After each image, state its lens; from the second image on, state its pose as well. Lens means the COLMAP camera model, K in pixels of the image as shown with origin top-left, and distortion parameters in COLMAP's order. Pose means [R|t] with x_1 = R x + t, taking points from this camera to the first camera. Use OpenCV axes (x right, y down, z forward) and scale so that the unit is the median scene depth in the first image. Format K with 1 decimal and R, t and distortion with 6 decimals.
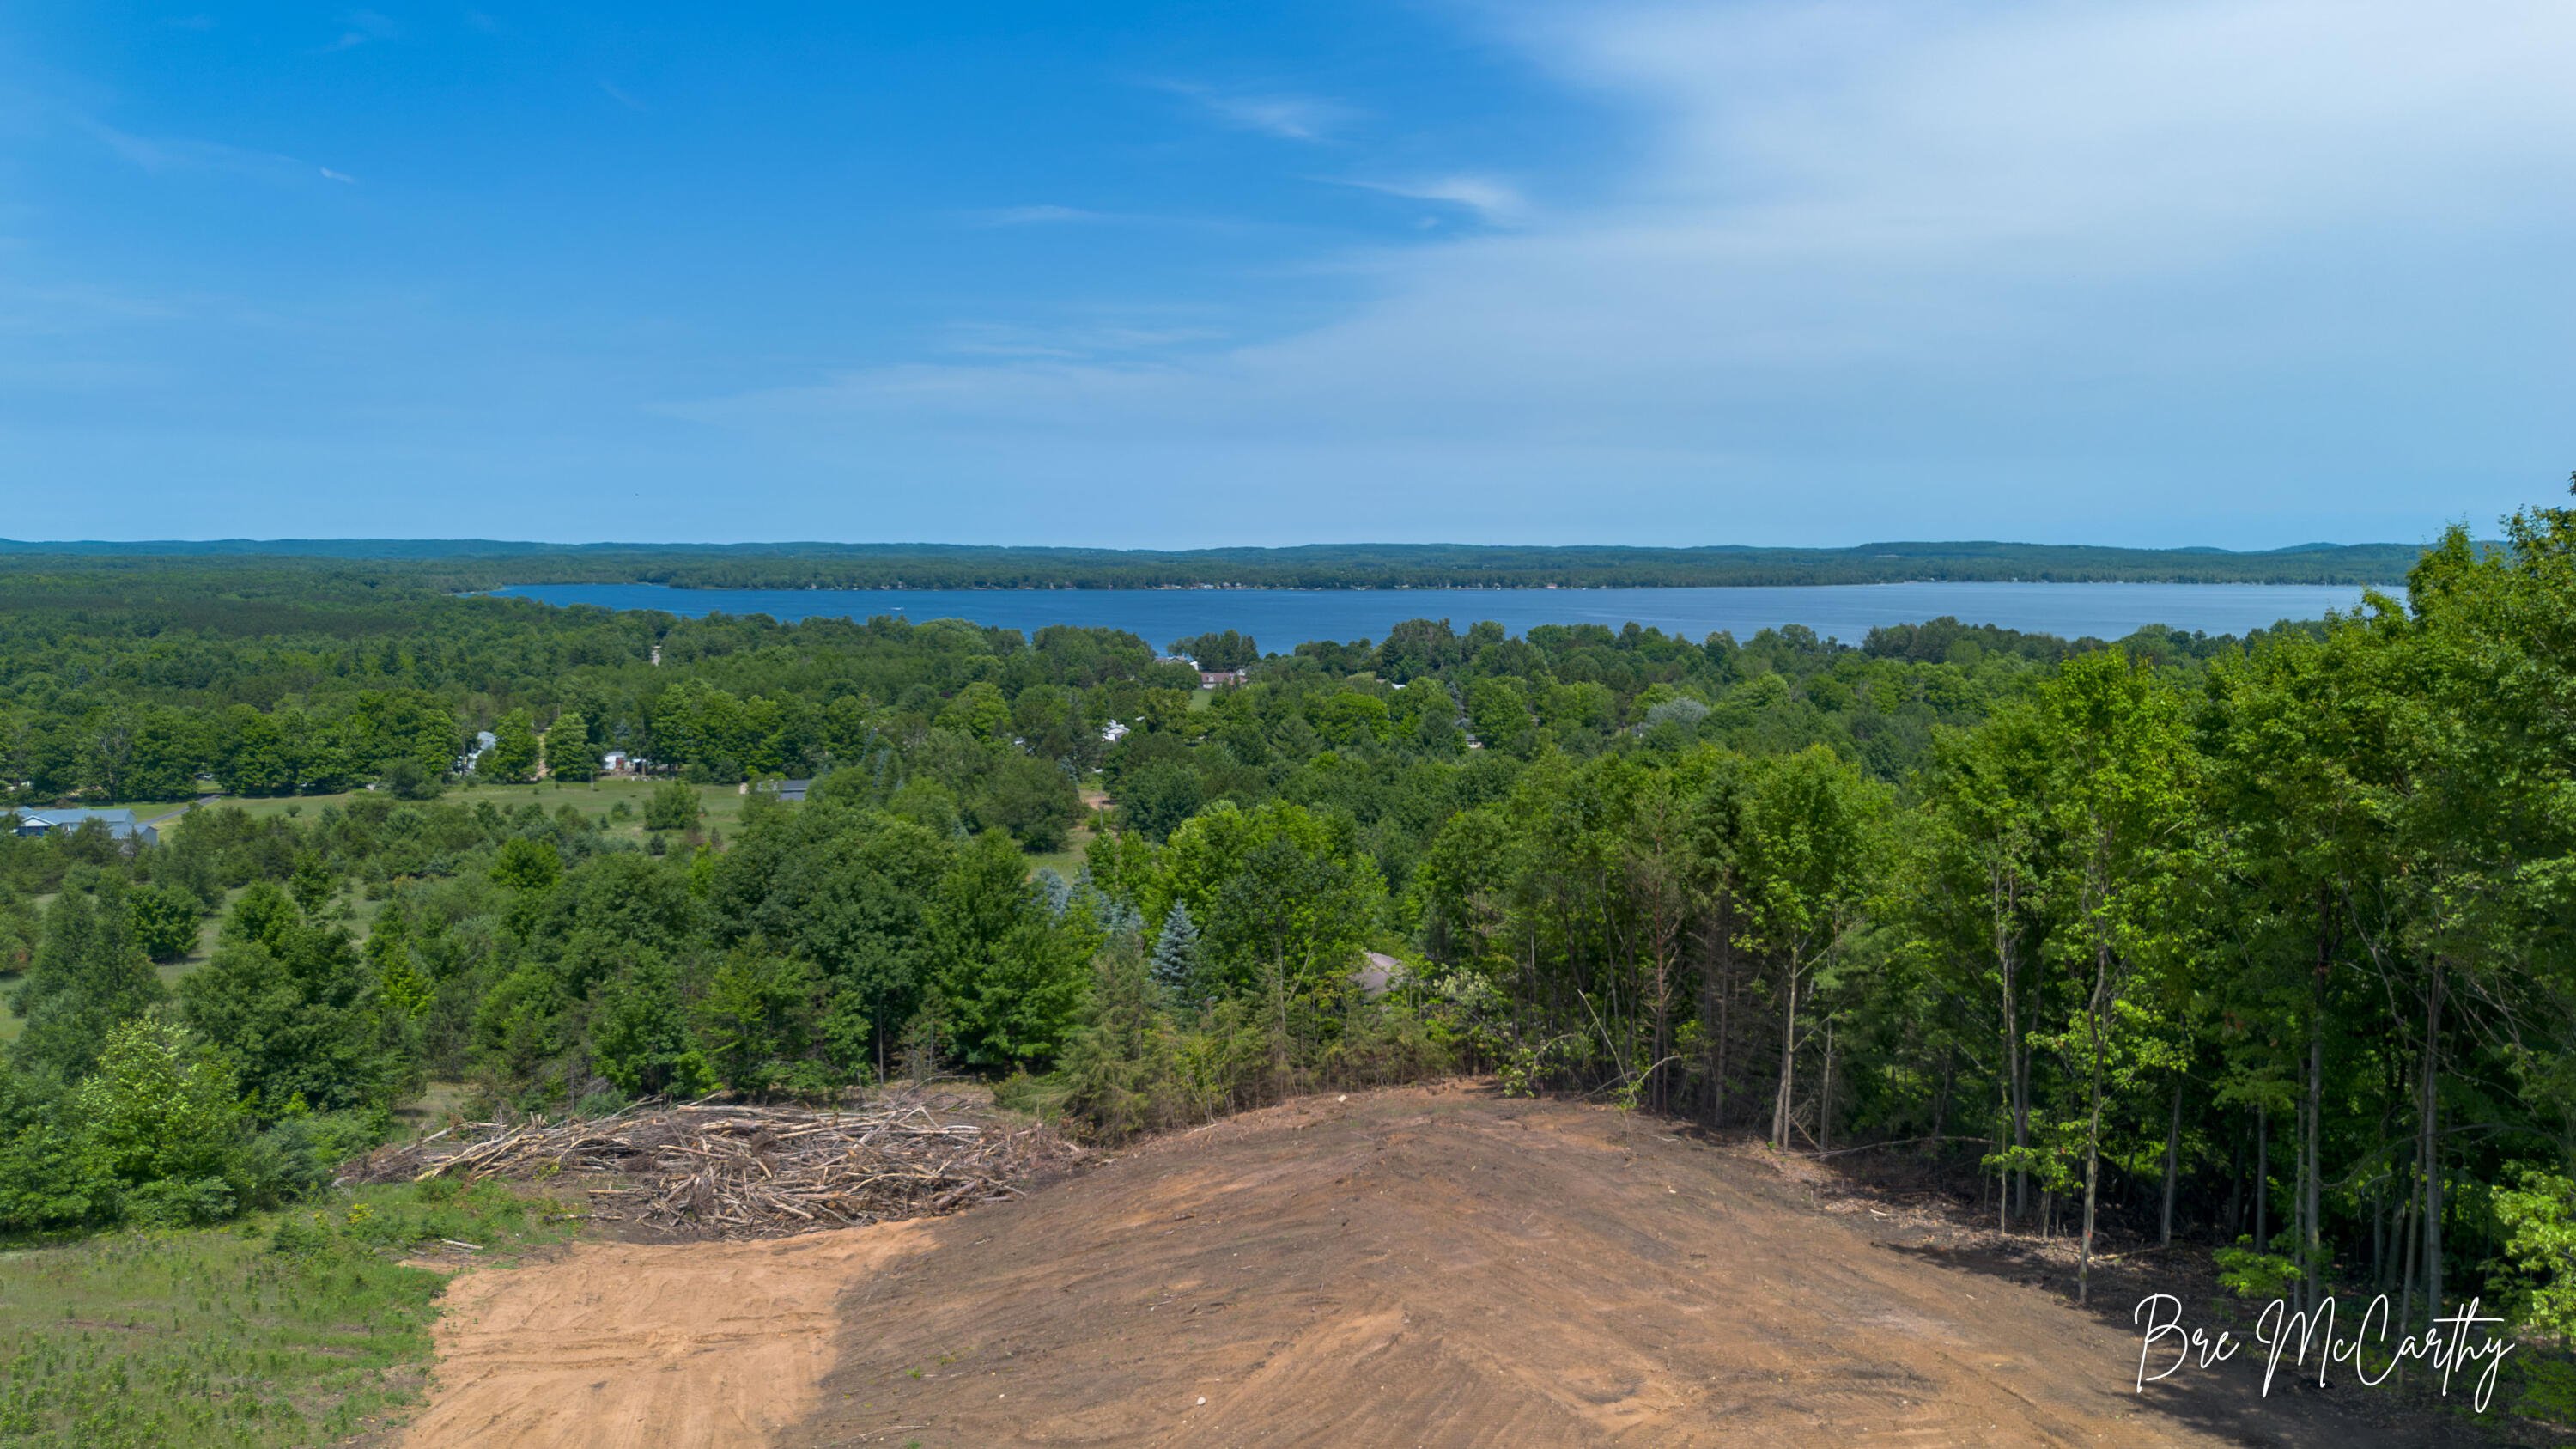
lens RADIAL K [[1853.3, 0, 1295.0], [0, 1853.3, 720.9], [0, 0, 1]] dist [0.047775, -0.038903]
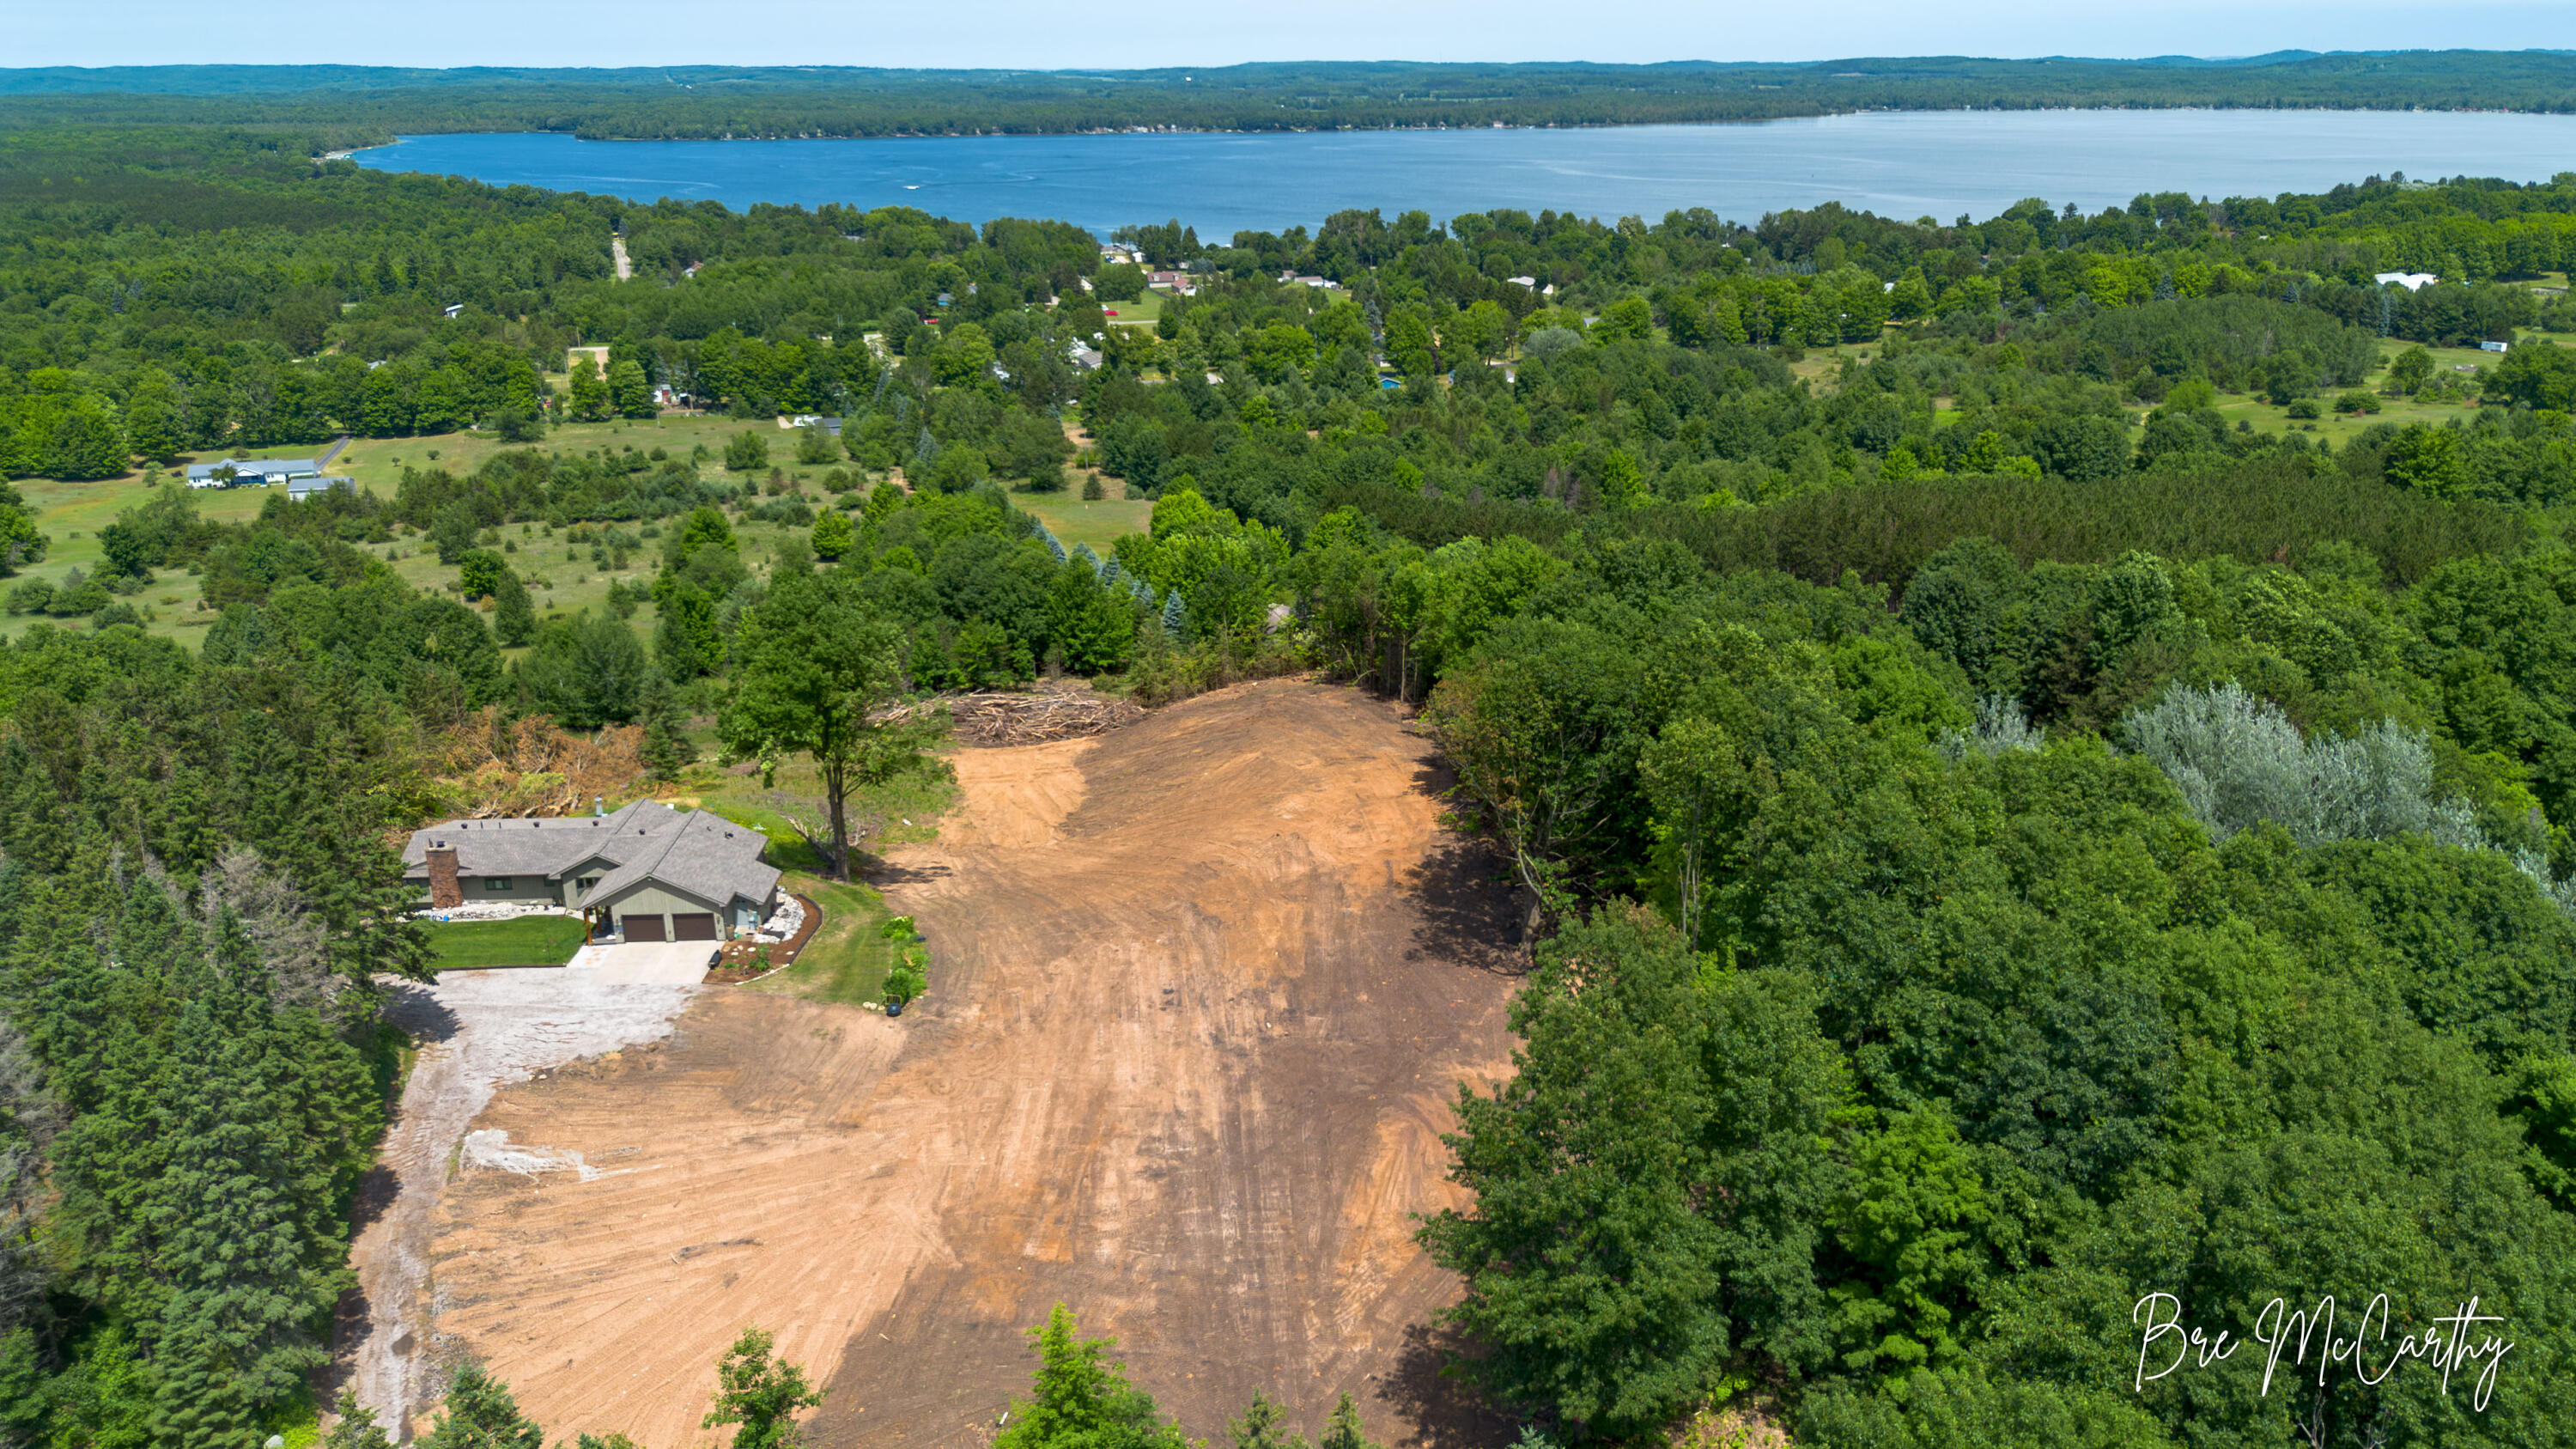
lens RADIAL K [[1913.2, 0, 1347.0], [0, 1913.2, 733.0], [0, 0, 1]] dist [0.029657, -0.002791]
pose [[0.998373, -0.027721, 0.049825, 0.010030], [0.014682, 0.969378, 0.245133, -0.148895], [-0.055095, -0.244003, 0.968208, -0.616140]]
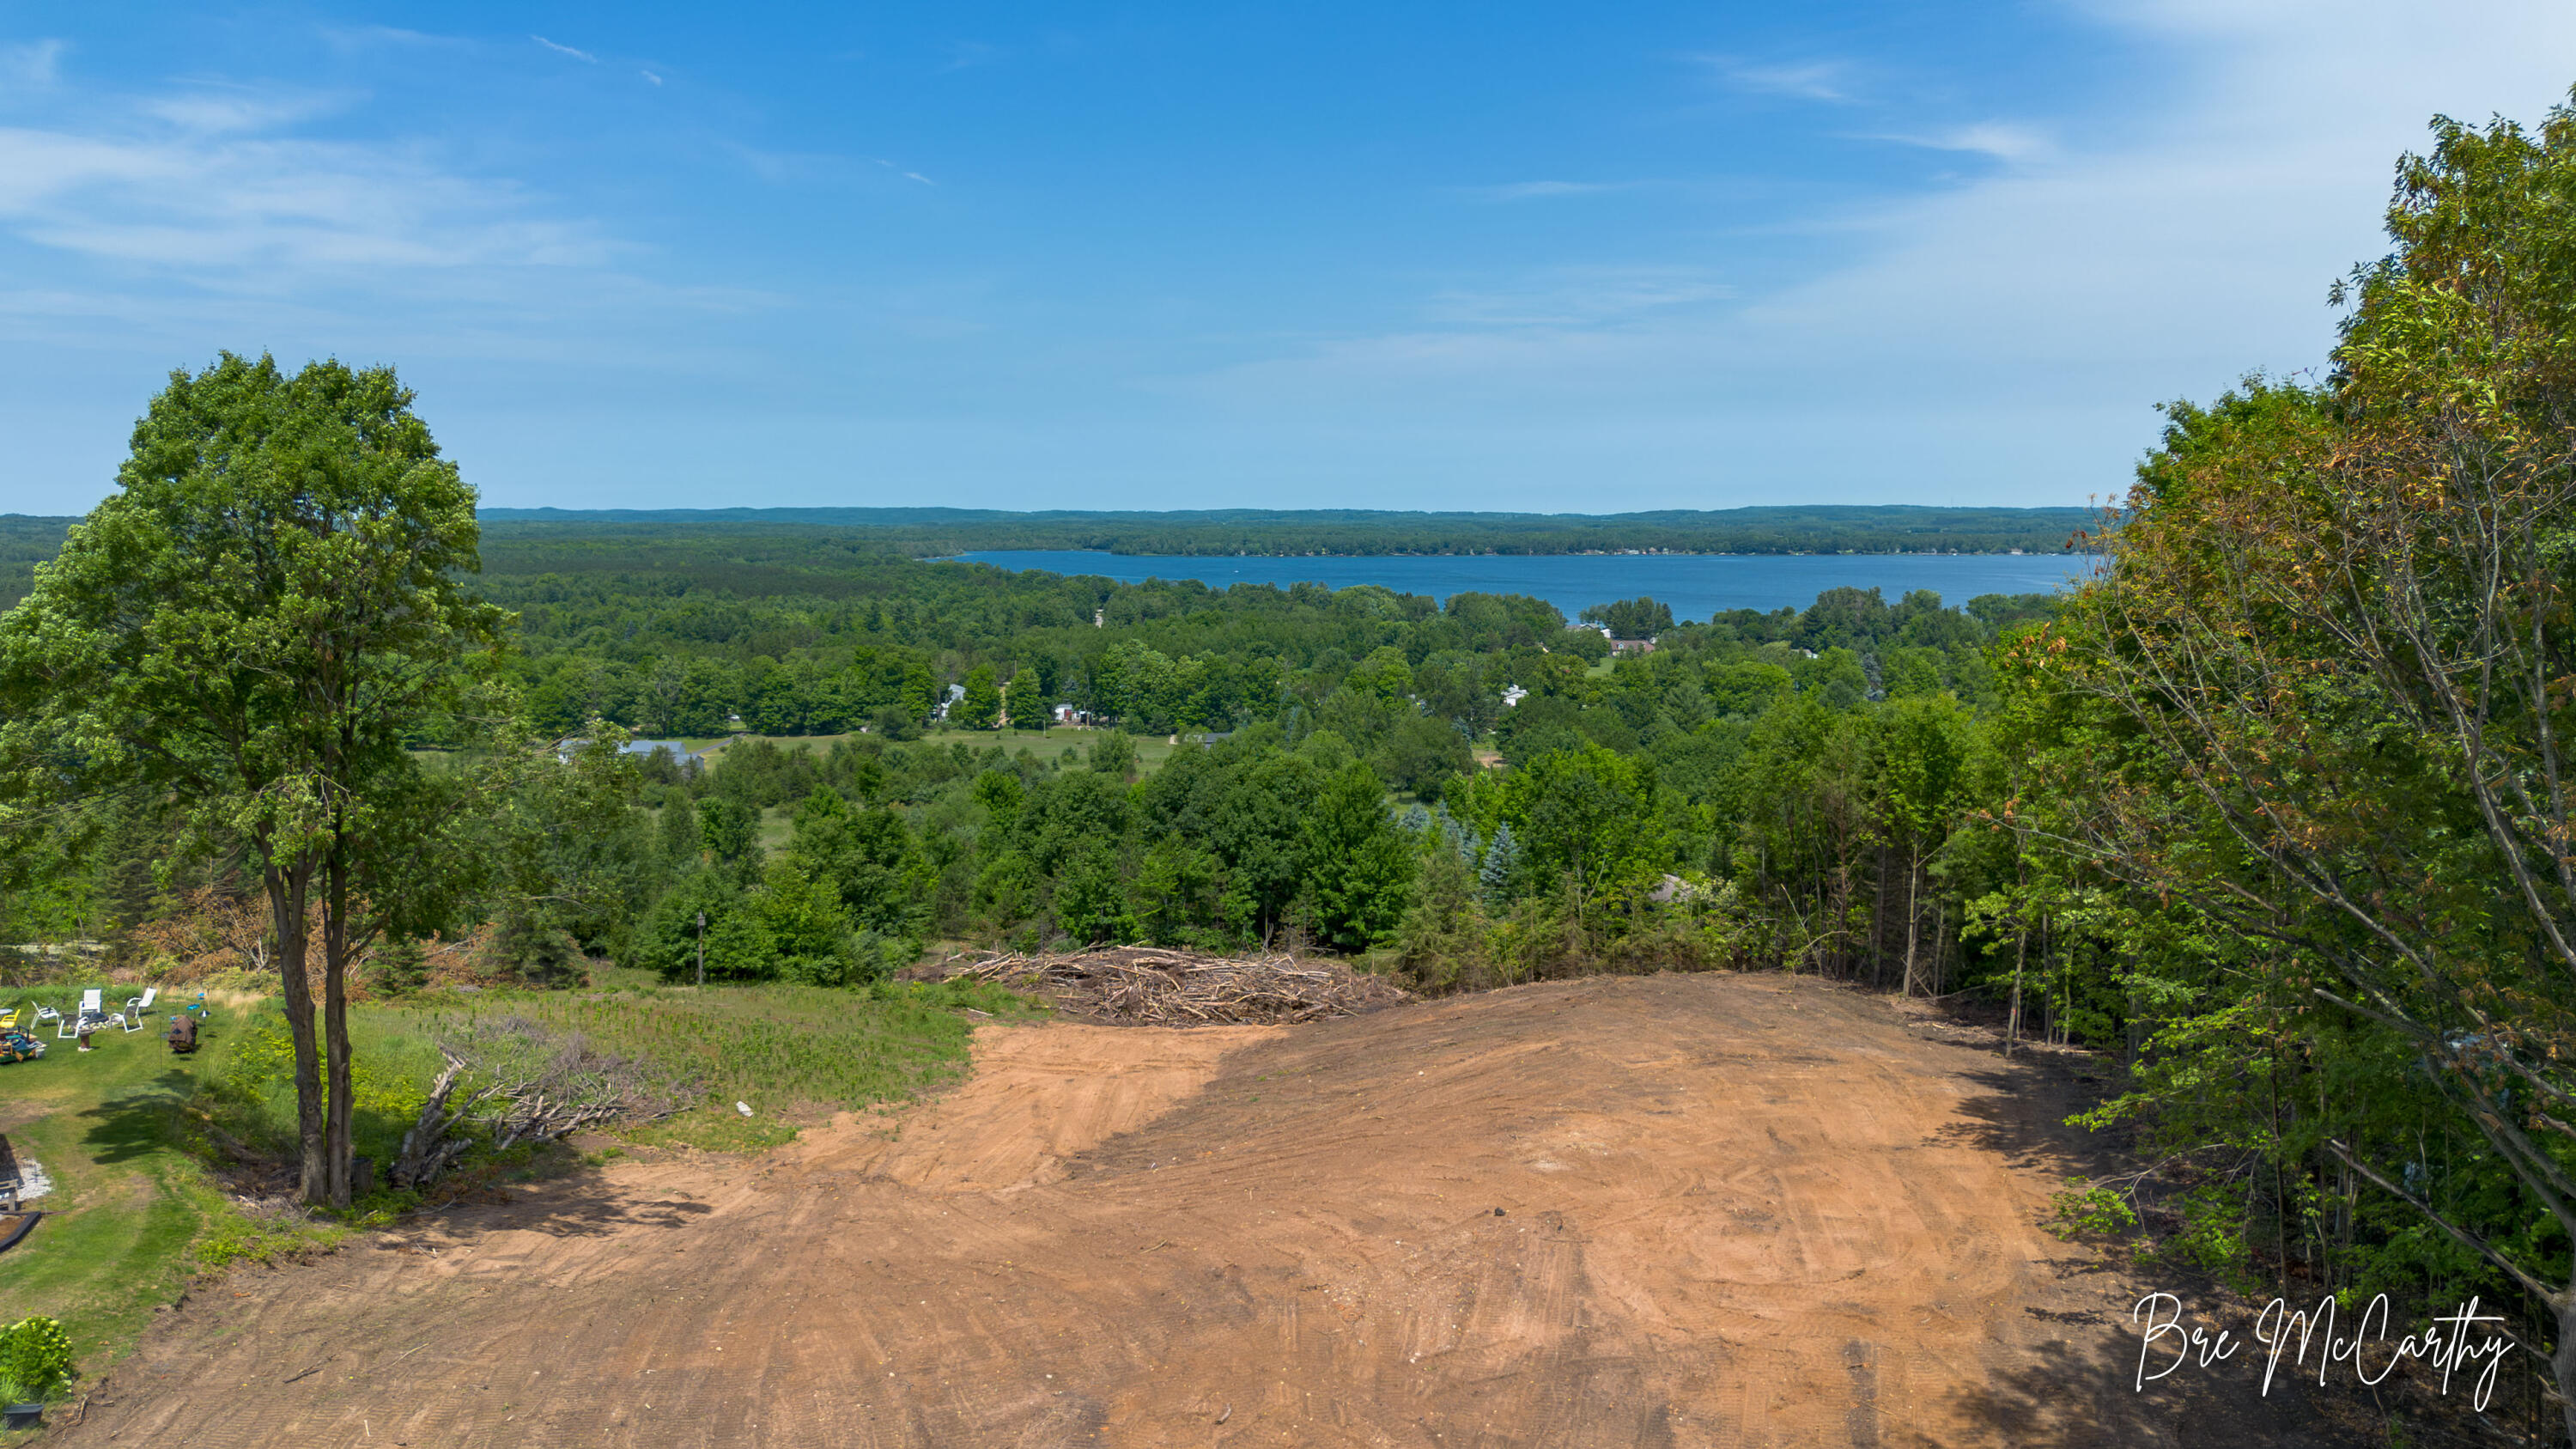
lens RADIAL K [[1878.5, 0, 1260.2], [0, 1878.5, 700.5], [0, 0, 1]] dist [0.132057, -0.249711]
pose [[0.970314, 0.021391, -0.240899, 0.045640], [-0.019881, 0.999765, 0.008697, 0.005188], [0.241028, -0.003649, 0.970511, -0.144240]]
